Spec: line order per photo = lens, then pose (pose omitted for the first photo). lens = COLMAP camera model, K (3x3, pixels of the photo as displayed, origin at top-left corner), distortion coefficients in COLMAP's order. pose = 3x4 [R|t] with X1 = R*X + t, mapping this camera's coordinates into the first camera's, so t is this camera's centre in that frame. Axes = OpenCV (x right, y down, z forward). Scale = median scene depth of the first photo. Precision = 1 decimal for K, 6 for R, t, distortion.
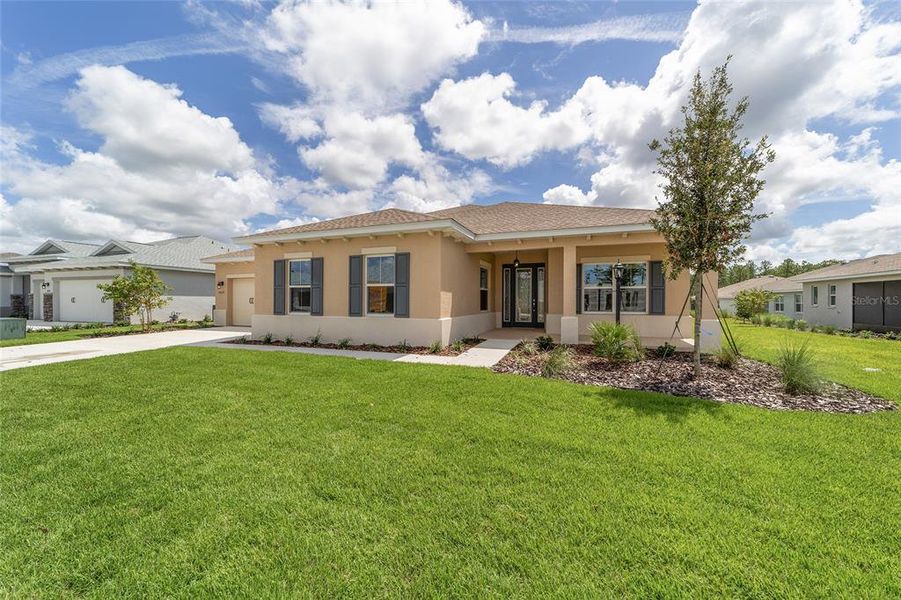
lens RADIAL K [[349.0, 0, 447.9], [0, 349.0, 301.7], [0, 0, 1]] dist [-0.000088, 0.000398]
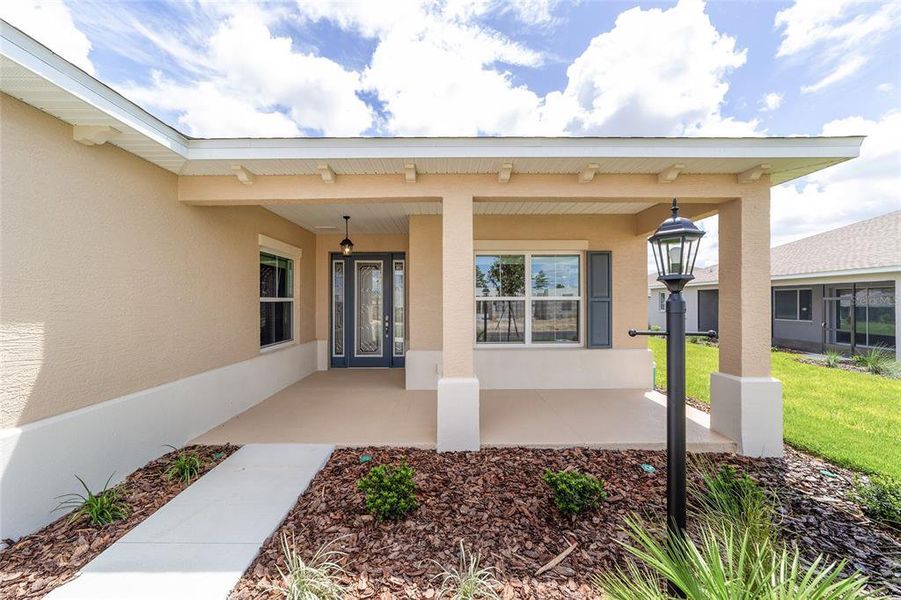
lens RADIAL K [[349.0, 0, 447.9], [0, 349.0, 301.7], [0, 0, 1]] dist [-0.000088, 0.000398]
pose [[0.932712, -0.002975, 0.360611, 0.175250], [0.005249, 0.999972, -0.005328, -0.034327], [-0.360585, 0.006862, 0.932701, 0.565149]]
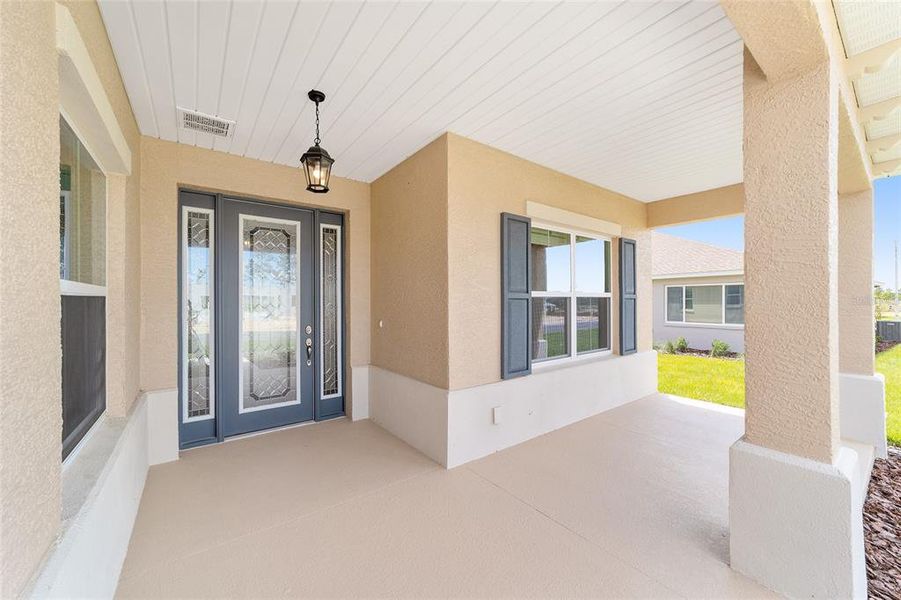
lens RADIAL K [[345.1, 0, 450.5], [0, 345.1, 300.0], [0, 0, 1]] dist [-0.002754, 0.000053]
pose [[0.537838, 0.000342, 0.843048, 0.077782], [0.008553, 0.999946, -0.005863, -0.034366], [-0.843005, 0.010364, 0.537806, 0.950255]]
